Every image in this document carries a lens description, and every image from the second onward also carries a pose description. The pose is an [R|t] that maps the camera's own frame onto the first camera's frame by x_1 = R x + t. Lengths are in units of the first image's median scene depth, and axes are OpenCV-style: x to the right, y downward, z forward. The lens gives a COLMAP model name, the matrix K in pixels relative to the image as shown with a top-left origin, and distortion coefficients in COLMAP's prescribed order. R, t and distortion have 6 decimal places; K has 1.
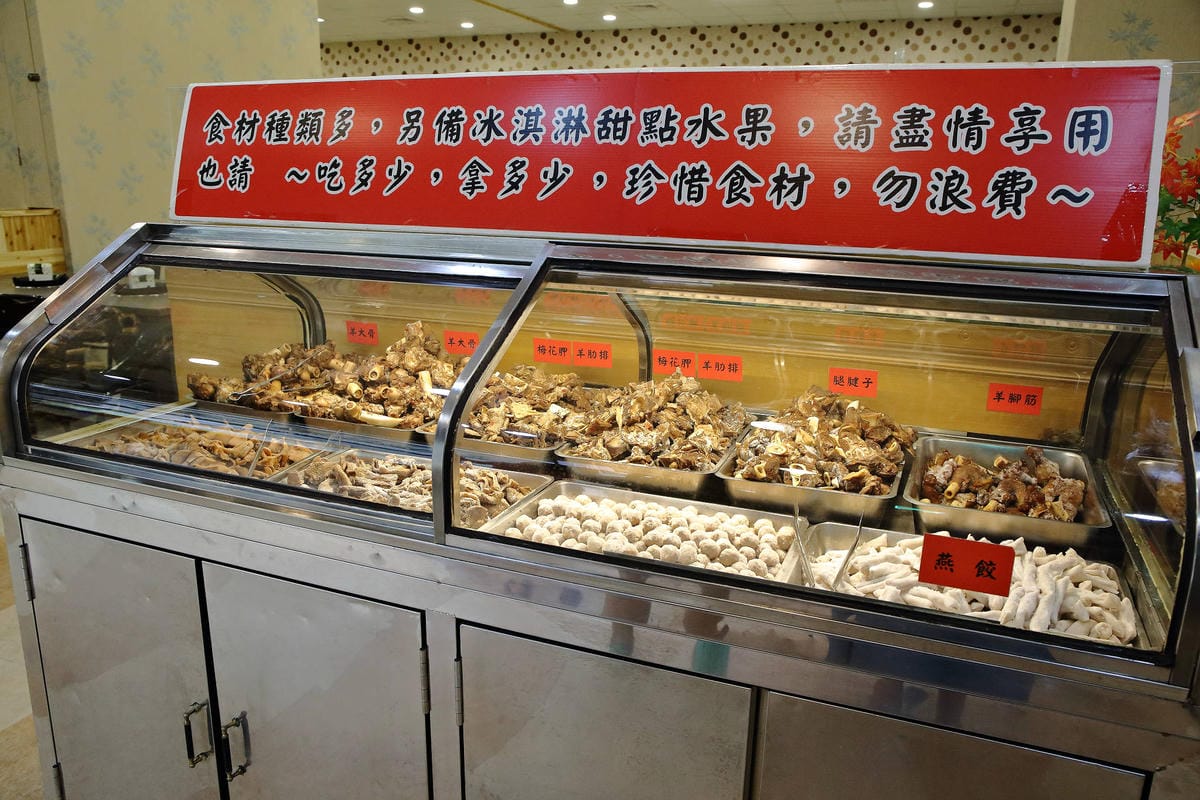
lens RADIAL K [[920.5, 0, 600.0], [0, 920.5, 400.0], [0, 0, 1]] dist [-0.002859, 0.000489]
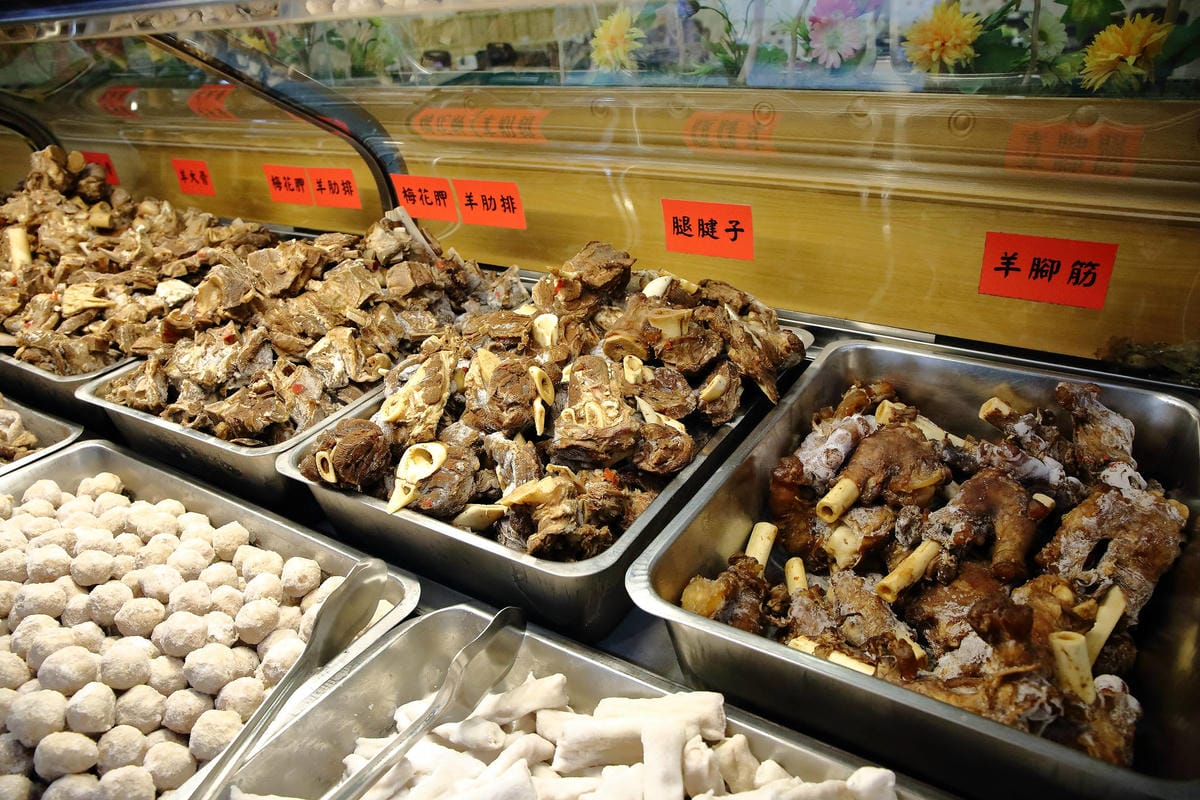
lens RADIAL K [[784.0, 0, 600.0], [0, 784.0, 400.0], [0, 0, 1]] dist [-0.032536, 0.001421]
pose [[0.981816, 0.018258, -0.188953, 0.327420], [0.022956, 0.976639, 0.213655, -0.022316], [0.188440, -0.214108, 0.958461, 0.622059]]
